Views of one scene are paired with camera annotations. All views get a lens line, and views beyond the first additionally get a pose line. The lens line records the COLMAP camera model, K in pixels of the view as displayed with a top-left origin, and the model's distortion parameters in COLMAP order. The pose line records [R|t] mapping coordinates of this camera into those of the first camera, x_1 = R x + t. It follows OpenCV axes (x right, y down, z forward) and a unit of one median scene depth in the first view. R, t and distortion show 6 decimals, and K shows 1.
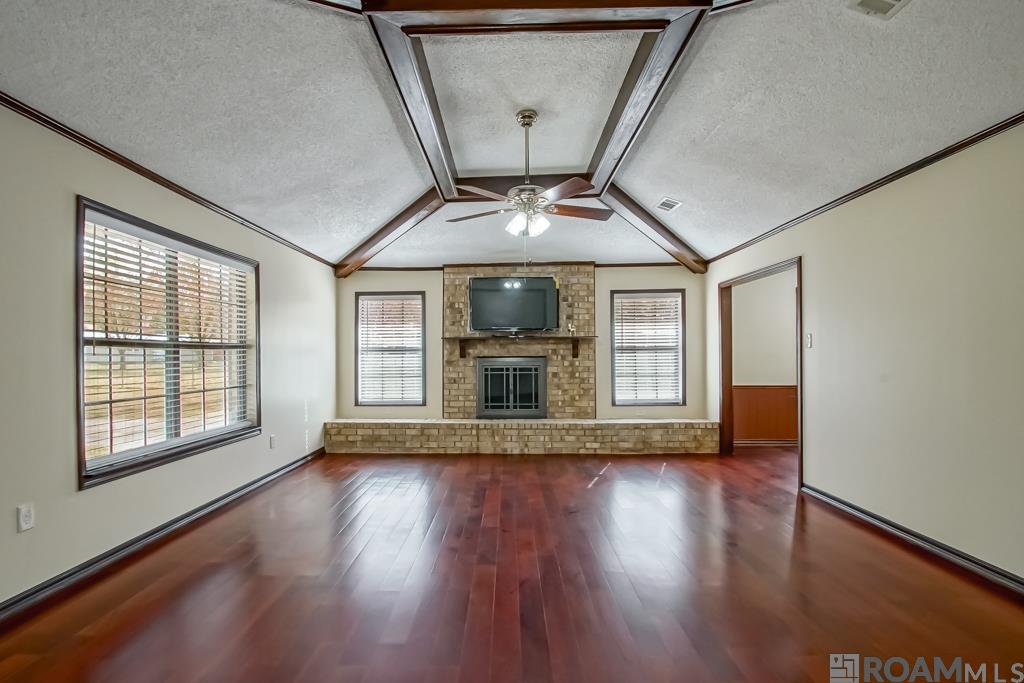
lens RADIAL K [[468.4, 0, 514.4], [0, 468.4, 352.8], [0, 0, 1]] dist [-0.002694, -0.002411]
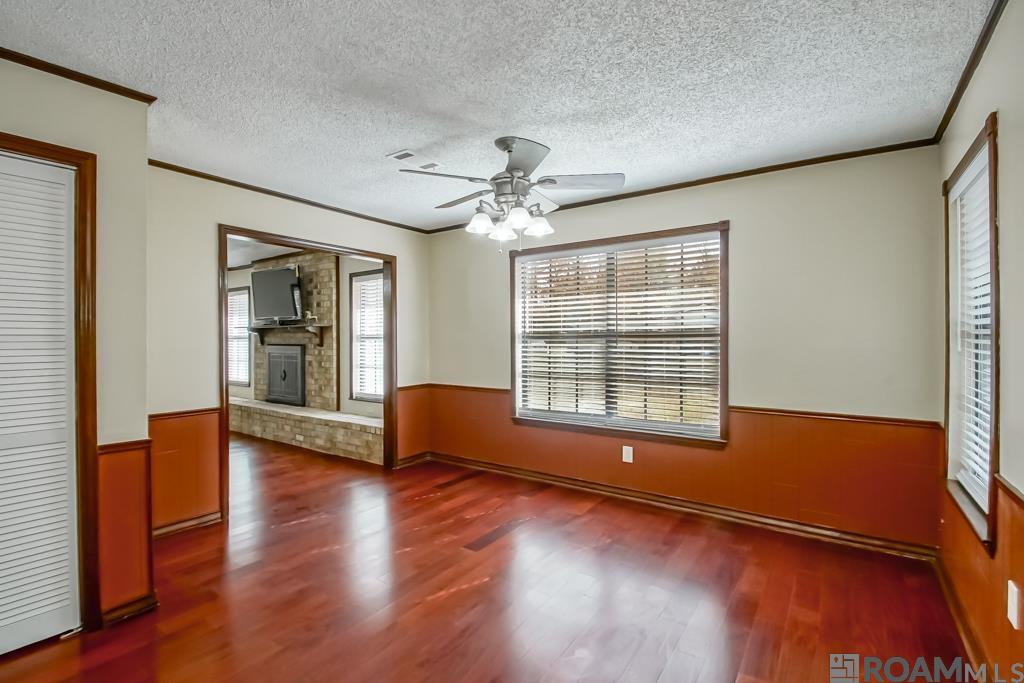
lens RADIAL K [[468.4, 0, 505.2], [0, 468.4, 341.3], [0, 0, 1]] dist [-0.002694, -0.002411]
pose [[0.828323, 0.006308, -0.560215, 0.984901], [-0.002420, 0.999968, 0.007681, -0.008599], [0.560245, -0.005007, 0.828312, 0.411742]]
